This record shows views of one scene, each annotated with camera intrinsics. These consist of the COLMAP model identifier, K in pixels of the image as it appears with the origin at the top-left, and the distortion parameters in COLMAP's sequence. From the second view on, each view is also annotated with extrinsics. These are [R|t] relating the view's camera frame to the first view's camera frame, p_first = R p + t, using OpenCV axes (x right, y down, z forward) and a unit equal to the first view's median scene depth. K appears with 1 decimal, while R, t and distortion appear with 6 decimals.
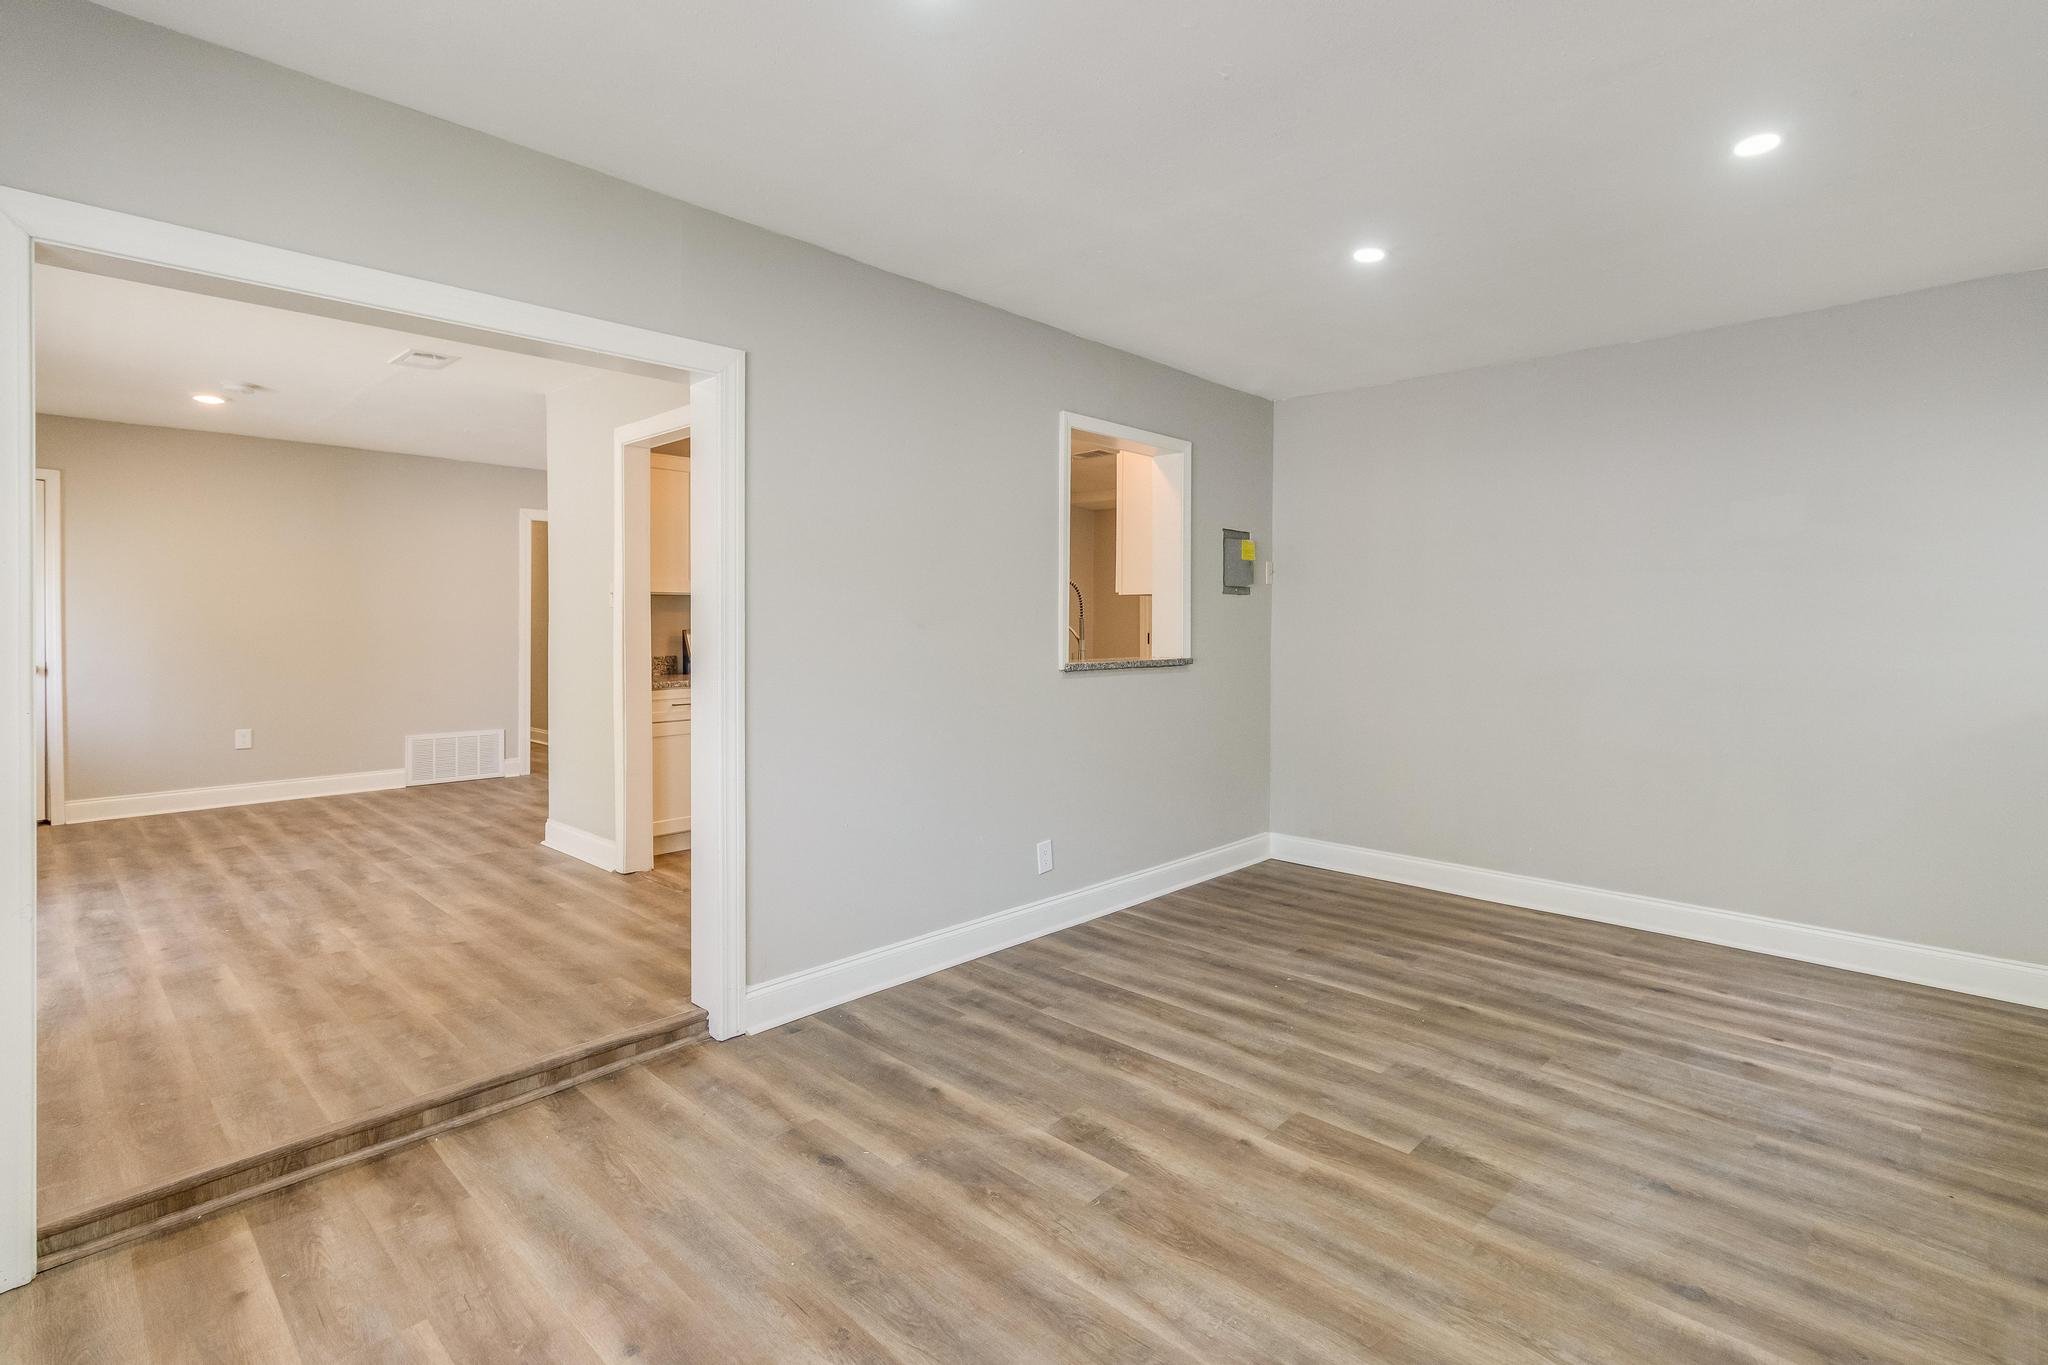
lens RADIAL K [[961.6, 0, 992.6], [0, 961.6, 633.3], [0, 0, 1]] dist [0.004204, -0.000715]
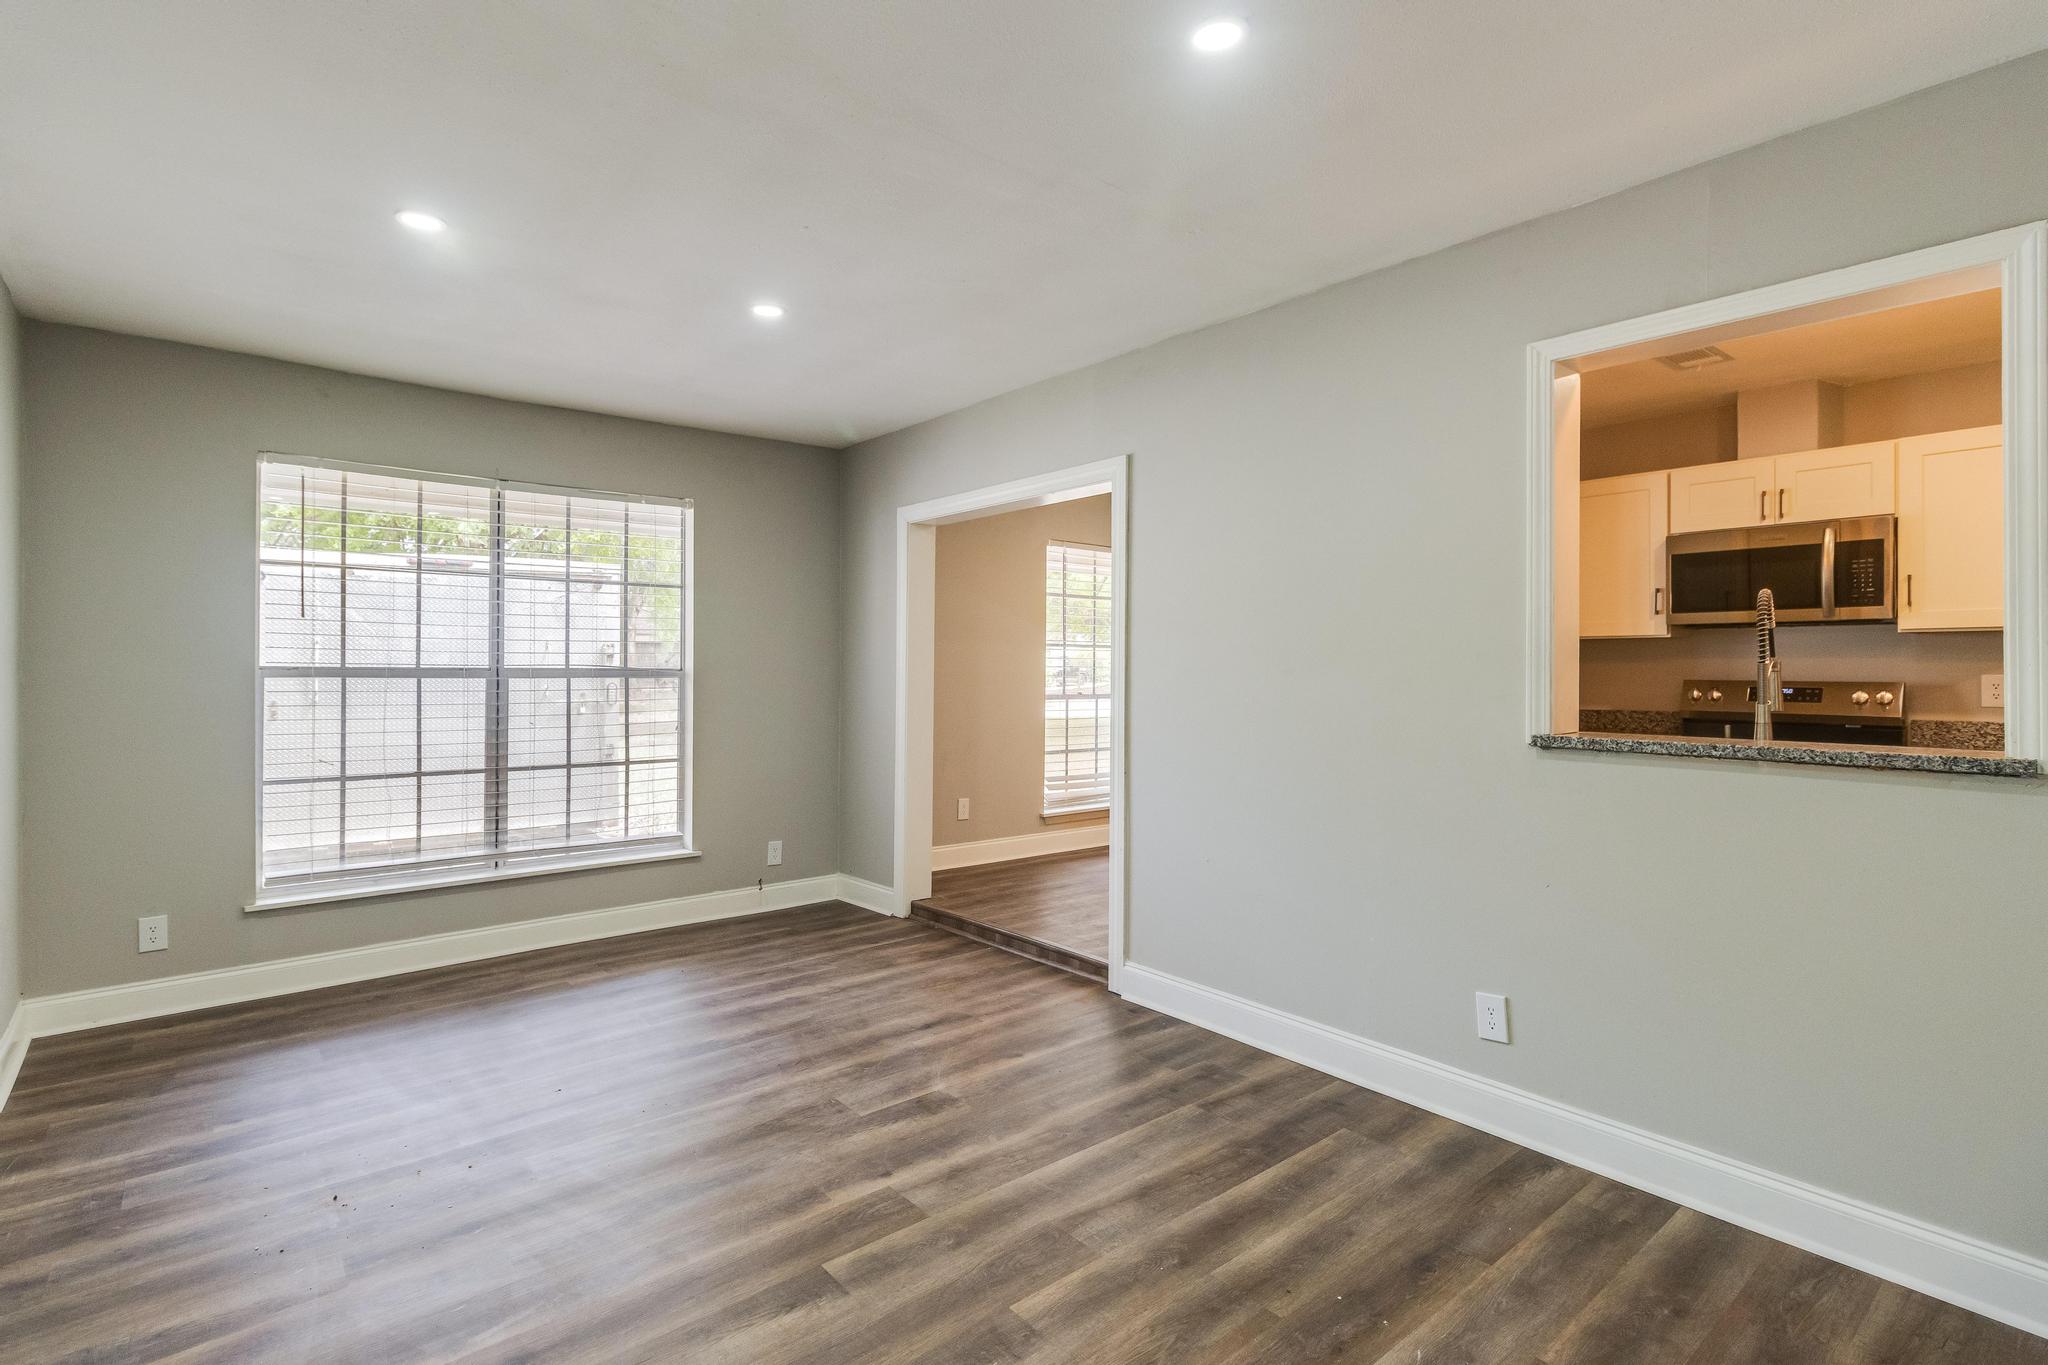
lens RADIAL K [[961.6, 0, 1023.1], [0, 961.6, 670.6], [0, 0, 1]] dist [0.004204, -0.000715]
pose [[-0.090527, -0.003292, -0.995889, 0.976992], [-0.011468, 0.999932, -0.002263, -0.006708], [0.995828, 0.011216, -0.090559, 0.945011]]
